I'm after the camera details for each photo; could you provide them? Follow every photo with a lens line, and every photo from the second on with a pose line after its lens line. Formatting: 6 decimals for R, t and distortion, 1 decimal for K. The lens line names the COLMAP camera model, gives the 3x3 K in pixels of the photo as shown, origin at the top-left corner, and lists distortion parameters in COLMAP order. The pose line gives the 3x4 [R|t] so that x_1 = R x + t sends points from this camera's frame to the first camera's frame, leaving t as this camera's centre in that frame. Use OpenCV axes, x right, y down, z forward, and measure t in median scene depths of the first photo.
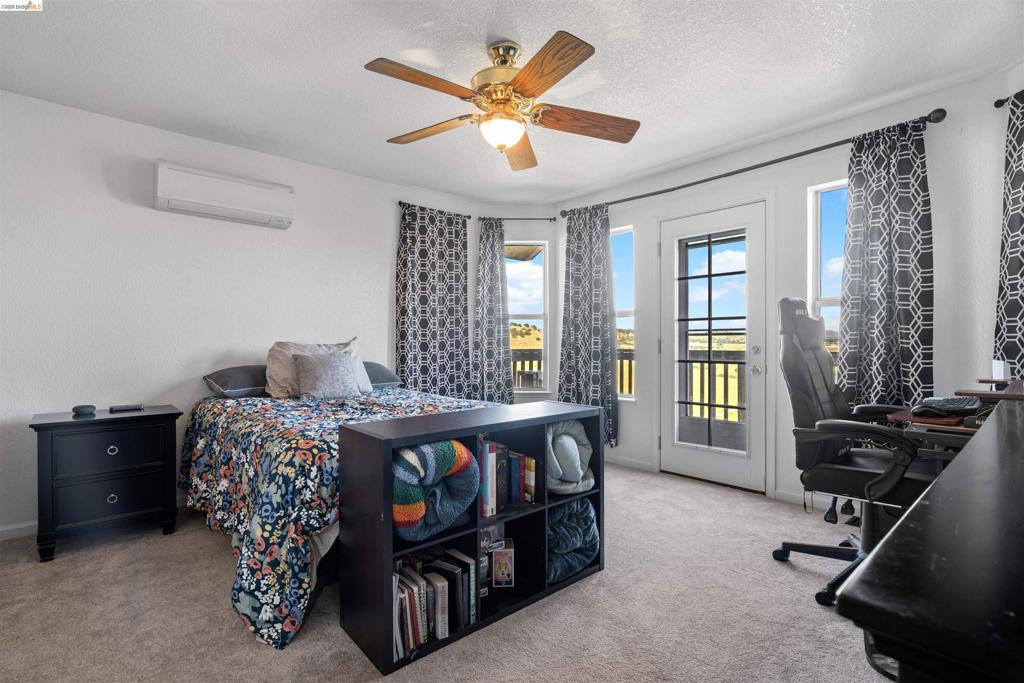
lens RADIAL K [[470.1, 0, 509.5], [0, 470.1, 339.3], [0, 0, 1]] dist [0.000563, 0.000322]
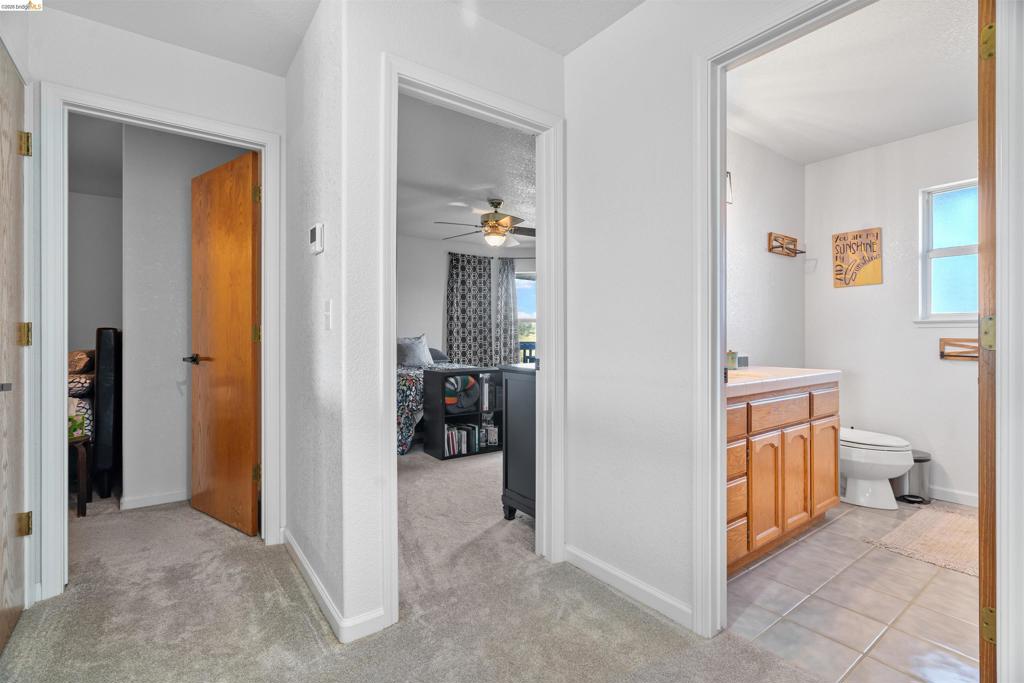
lens RADIAL K [[470.1, 0, 509.2], [0, 470.1, 338.3], [0, 0, 1]] dist [0.000563, 0.000322]
pose [[0.994353, 0.005051, -0.106007, 0.153957], [-0.004315, 0.999965, 0.007165, -0.001293], [0.106040, -0.006667, 0.994340, -0.627291]]
